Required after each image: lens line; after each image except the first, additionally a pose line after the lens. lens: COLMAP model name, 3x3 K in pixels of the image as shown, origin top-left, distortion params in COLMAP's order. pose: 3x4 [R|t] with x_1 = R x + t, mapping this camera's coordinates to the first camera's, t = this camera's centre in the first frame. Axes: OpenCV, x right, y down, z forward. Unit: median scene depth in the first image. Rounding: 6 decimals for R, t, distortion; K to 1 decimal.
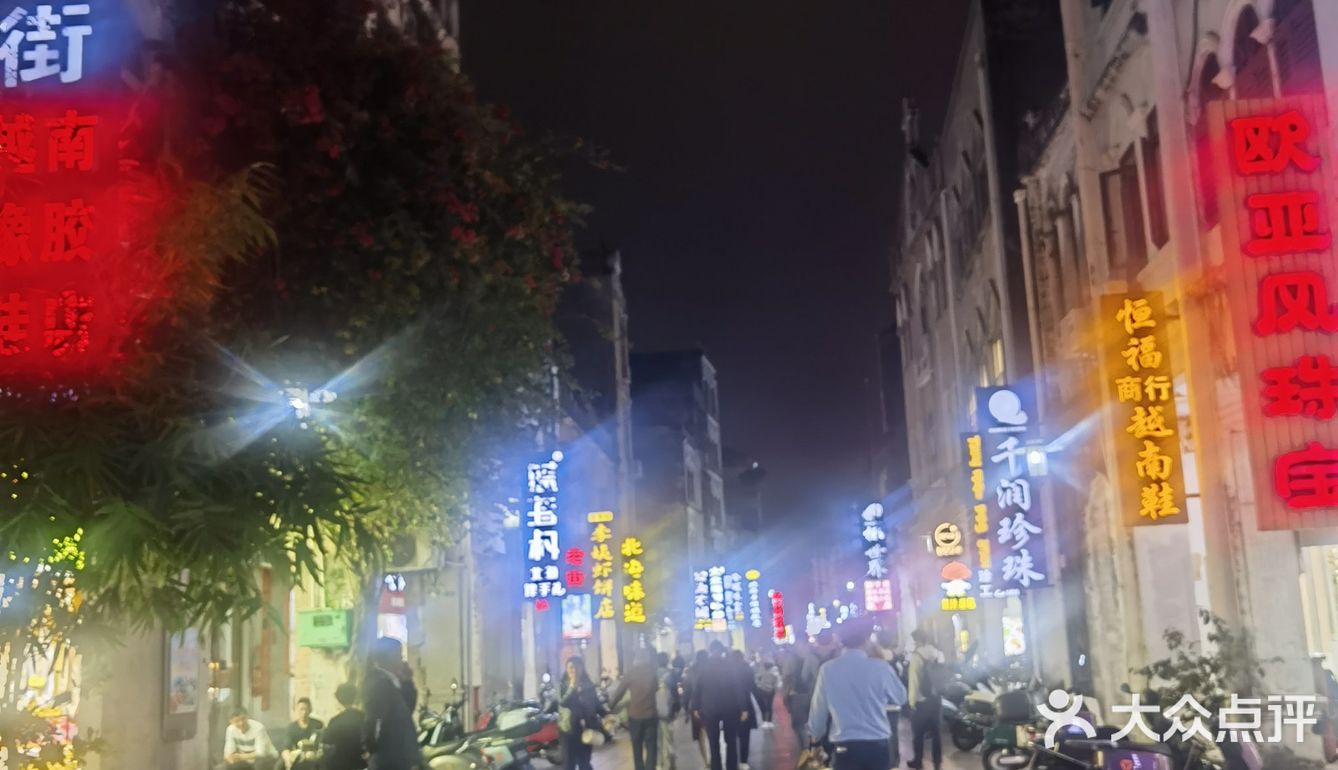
lens RADIAL K [[1016.4, 0, 668.5], [0, 1016.4, 383.8], [0, 0, 1]] dist [0.002592, -0.001306]
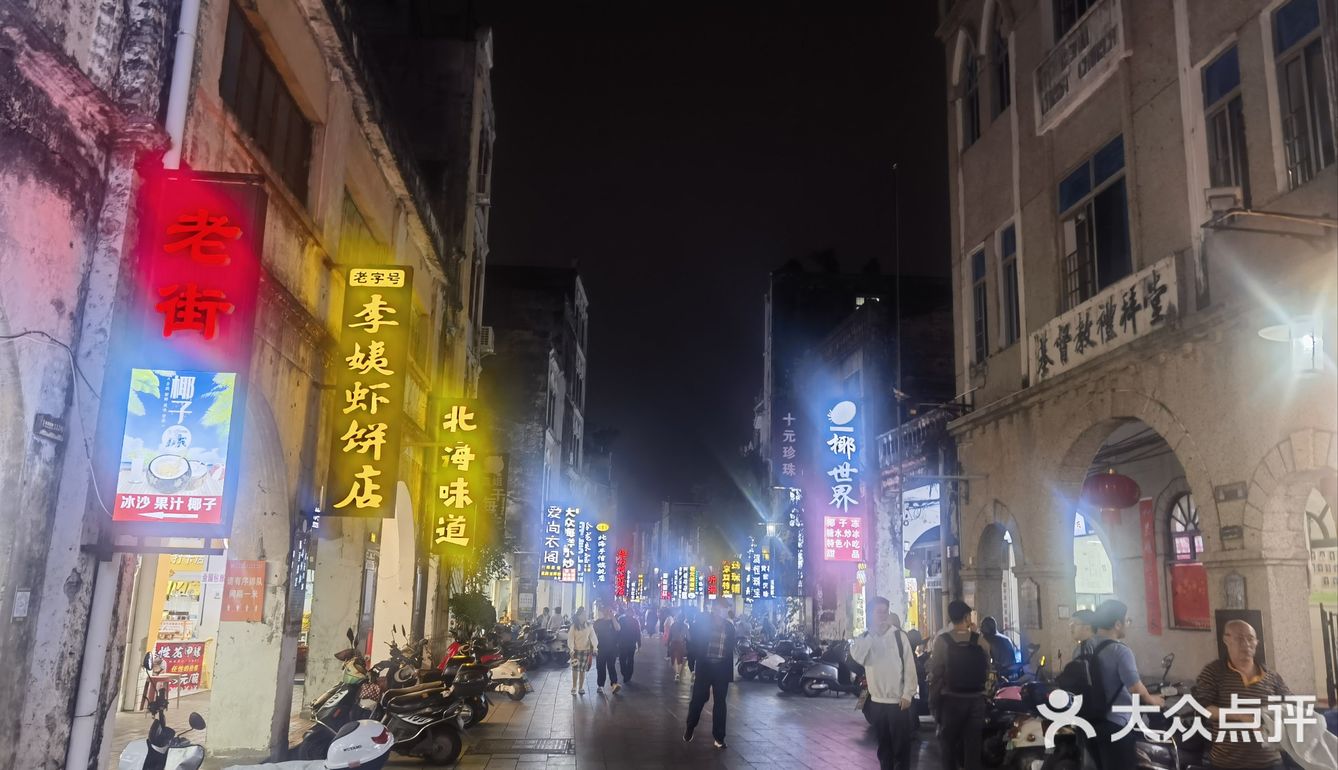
lens RADIAL K [[1016.4, 0, 670.6], [0, 1016.4, 384.3], [0, 0, 1]] dist [0.002592, -0.001306]
pose [[0.984969, 0.103110, 0.138578, -0.000013], [-0.108754, 0.993495, 0.033769, 0.043220], [-0.134195, -0.048332, 0.989776, 0.163532]]
